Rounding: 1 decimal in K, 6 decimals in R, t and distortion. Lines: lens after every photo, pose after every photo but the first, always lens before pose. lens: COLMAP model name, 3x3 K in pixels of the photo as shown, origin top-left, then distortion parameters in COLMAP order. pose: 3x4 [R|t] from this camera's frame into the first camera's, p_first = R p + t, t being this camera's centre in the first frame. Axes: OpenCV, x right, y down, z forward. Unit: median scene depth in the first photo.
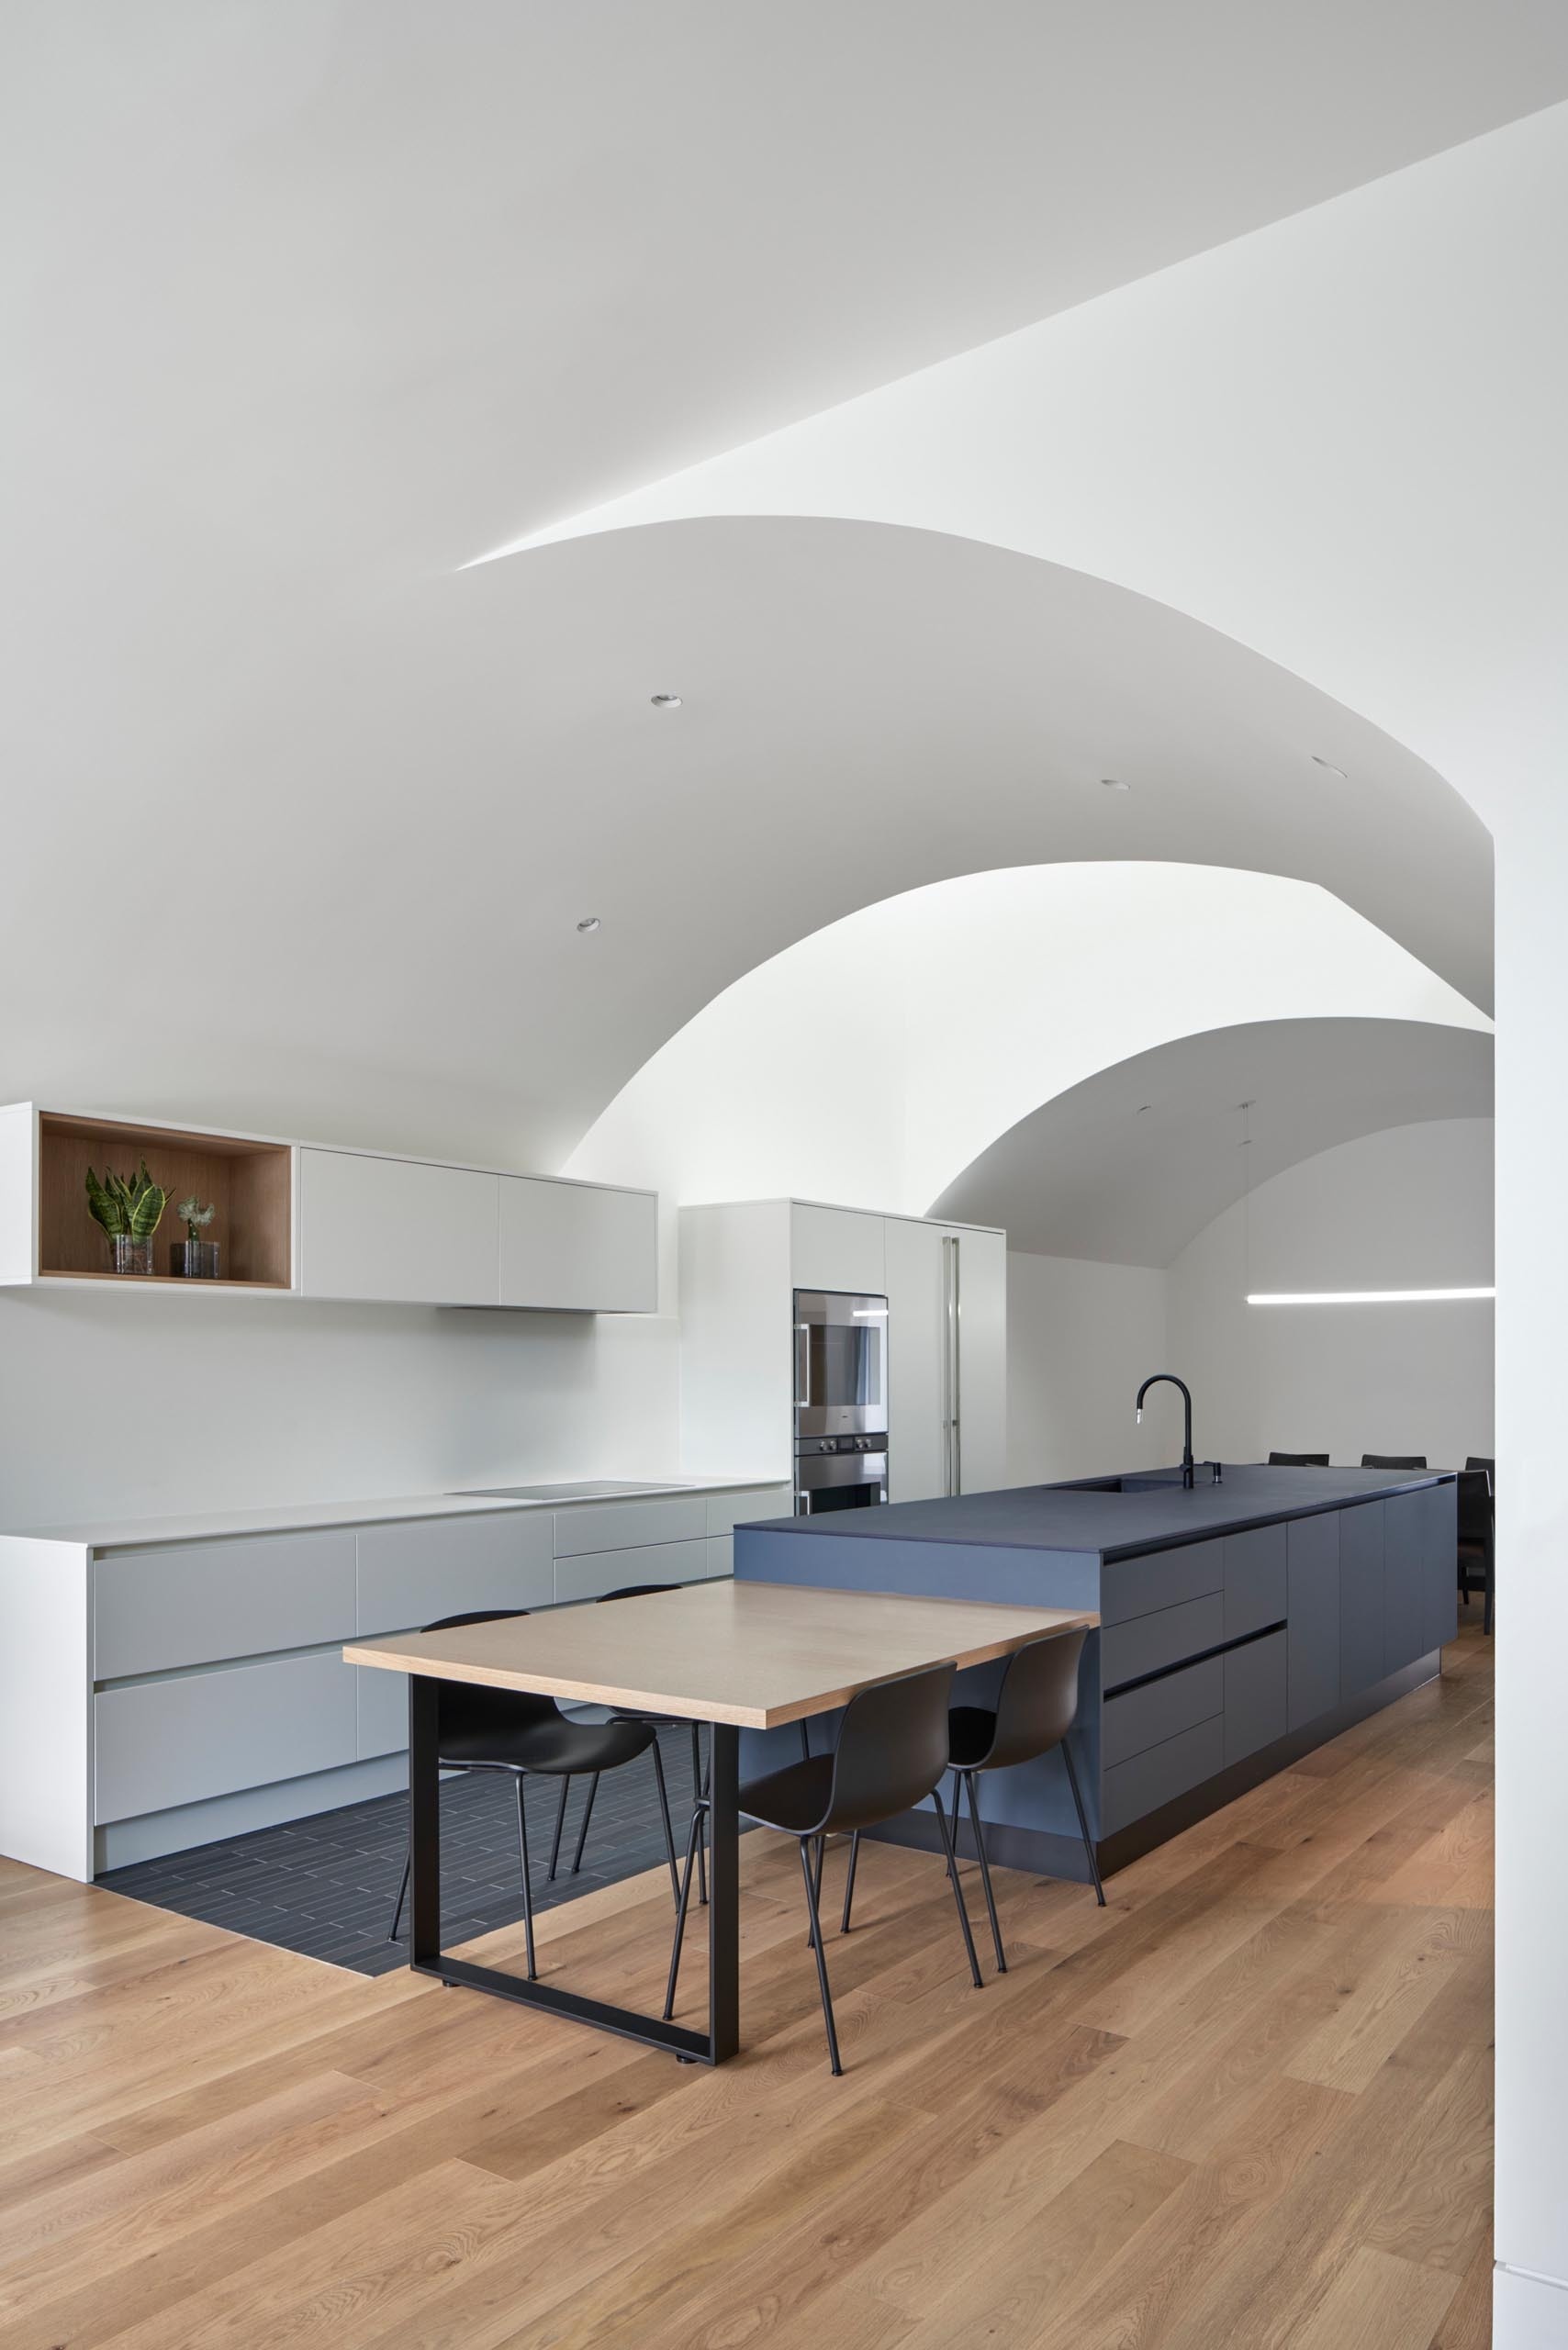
lens RADIAL K [[1632.8, 0, 785.2], [0, 1632.8, 1354.7], [0, 0, 1]] dist [-0.000130, -0.000907]
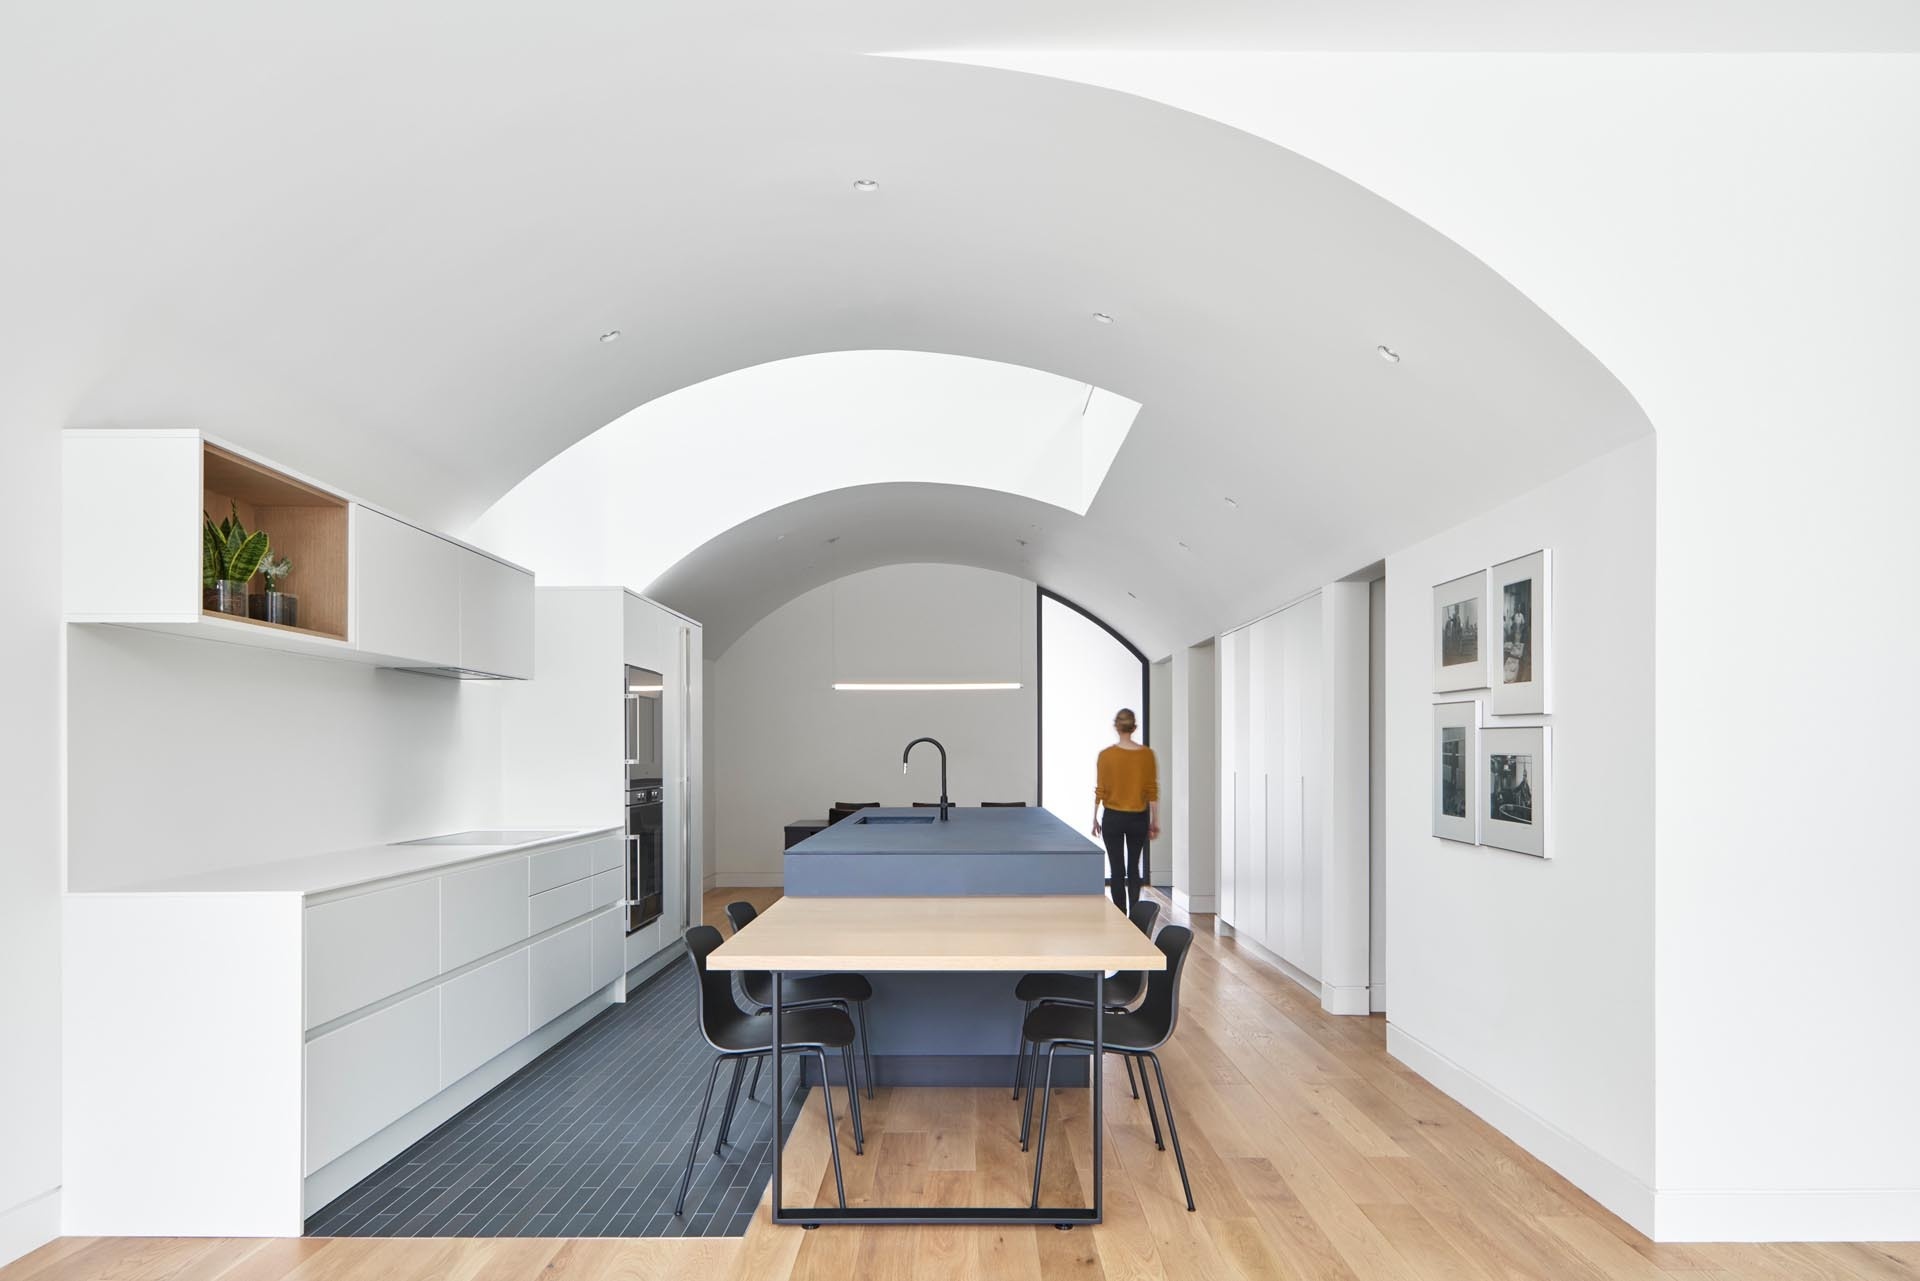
lens RADIAL K [[1334.0, 0, 957.6], [0, 1334.0, 760.9], [0, 0, 1]] dist [-0.000130, -0.000907]
pose [[0.821295, -0.003116, 0.570495, -0.496289], [-0.005864, 0.999886, 0.013902, 0.020876], [-0.570474, -0.014763, 0.821183, 0.097679]]
